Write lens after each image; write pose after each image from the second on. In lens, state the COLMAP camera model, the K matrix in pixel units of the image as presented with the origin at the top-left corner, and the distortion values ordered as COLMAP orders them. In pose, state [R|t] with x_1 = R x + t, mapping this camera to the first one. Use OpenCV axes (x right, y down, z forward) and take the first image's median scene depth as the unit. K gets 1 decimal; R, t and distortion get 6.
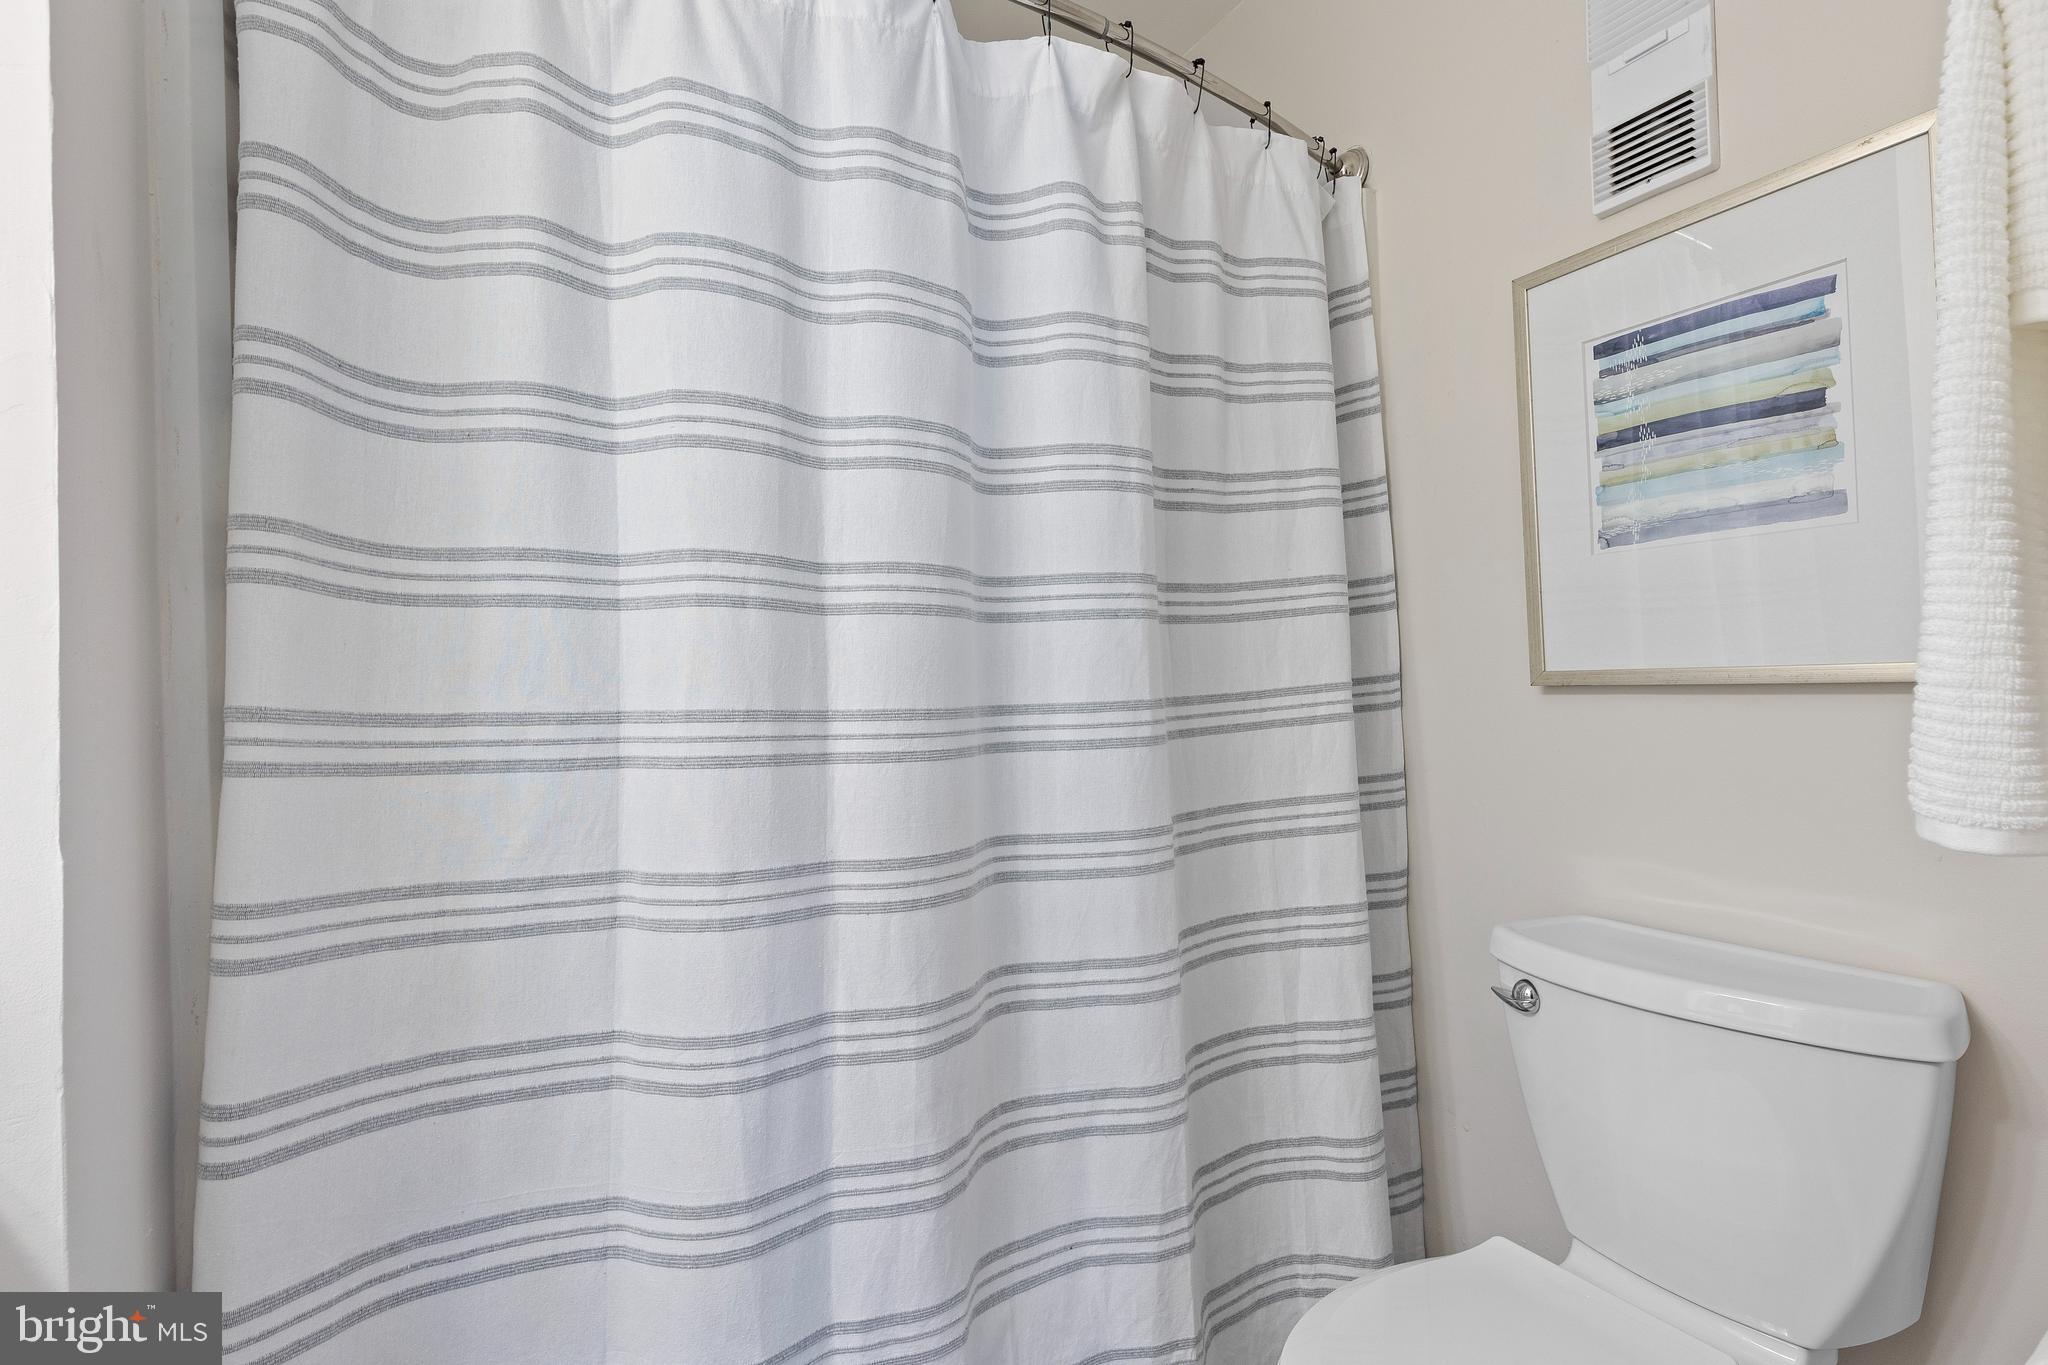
lens RADIAL K [[960.9, 0, 1046.2], [0, 960.9, 669.3], [0, 0, 1]] dist [-0.000659, -0.000497]
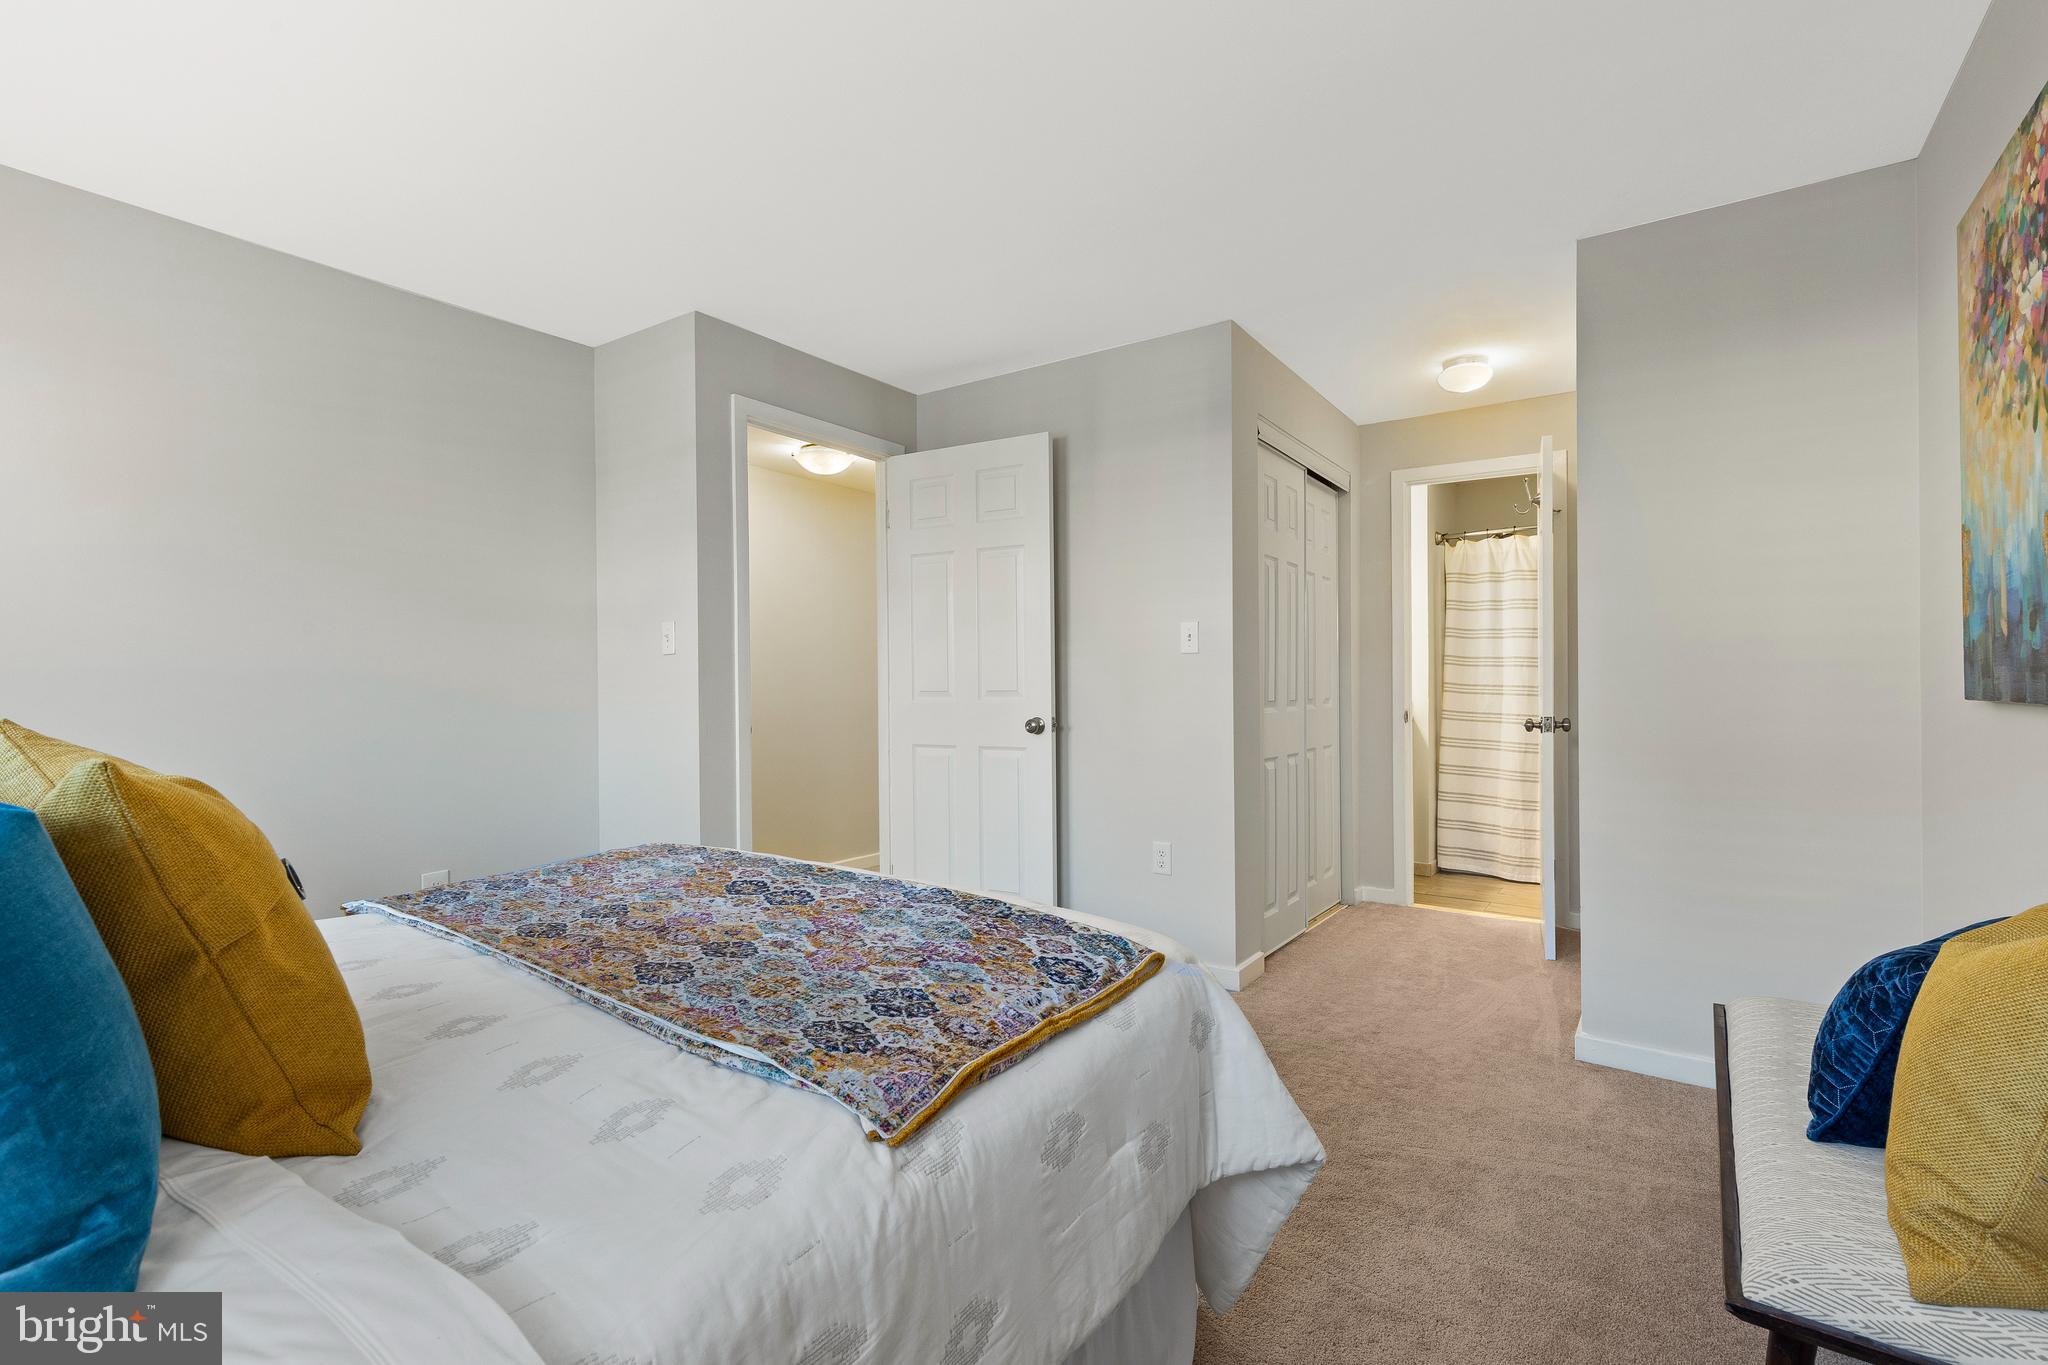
lens RADIAL K [[929.8, 0, 1027.6], [0, 929.8, 669.5], [0, 0, 1]] dist [0.002380, -0.000262]
pose [[0.431921, 0.016377, -0.901763, 3.402375], [0.002787, 0.999806, 0.019493, -0.166937], [0.901907, -0.010933, 0.431792, -4.021191]]
